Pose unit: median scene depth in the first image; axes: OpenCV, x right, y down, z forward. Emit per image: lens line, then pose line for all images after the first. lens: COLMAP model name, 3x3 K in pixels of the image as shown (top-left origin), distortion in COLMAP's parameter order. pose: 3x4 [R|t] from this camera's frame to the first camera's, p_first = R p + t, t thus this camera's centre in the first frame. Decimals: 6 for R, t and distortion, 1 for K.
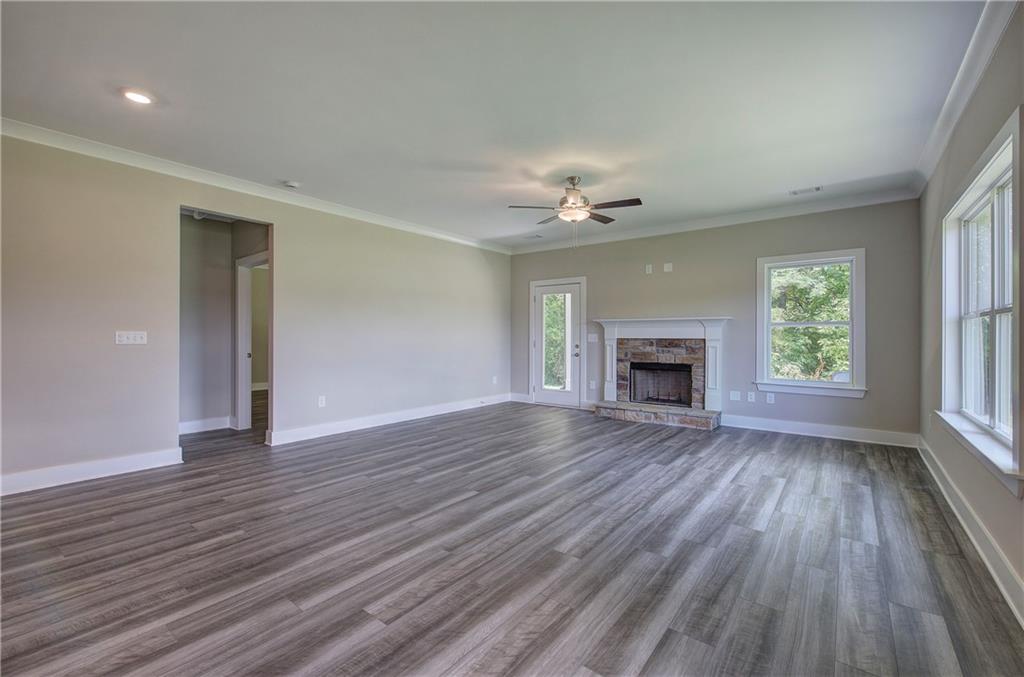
lens RADIAL K [[434.7, 0, 514.3], [0, 434.7, 338.3], [0, 0, 1]] dist [-0.002560, 0.001625]
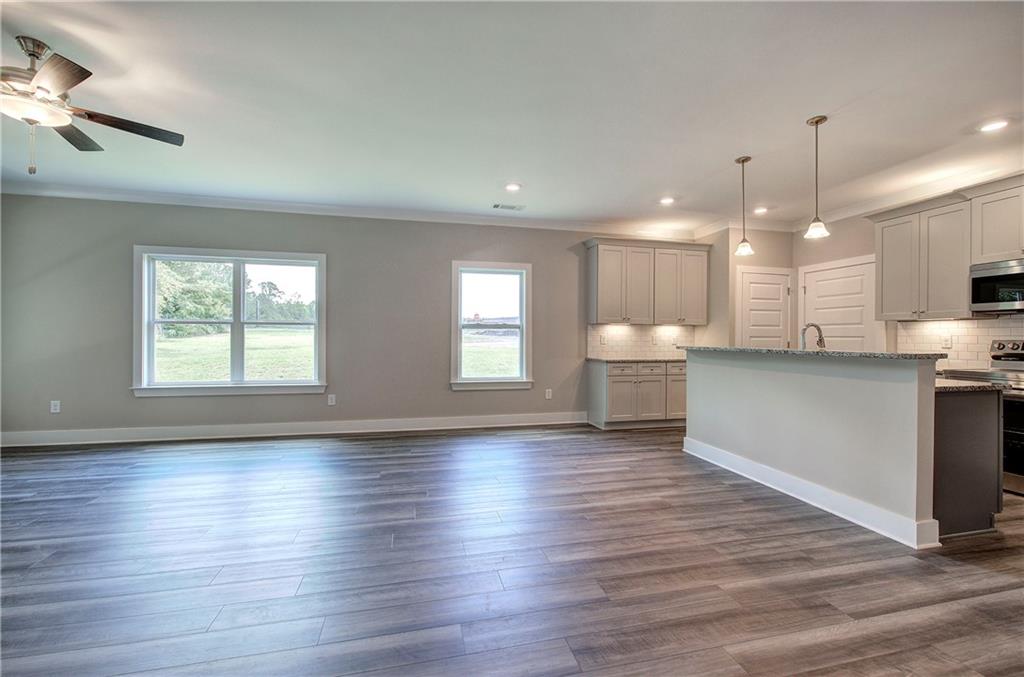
lens RADIAL K [[434.7, 0, 514.8], [0, 434.7, 341.1], [0, 0, 1]] dist [-0.002560, 0.001625]
pose [[-0.780563, -0.008582, 0.625018, -1.207707], [-0.004161, 0.999955, 0.008534, -0.005324], [-0.625063, 0.004061, -0.780564, 1.868072]]
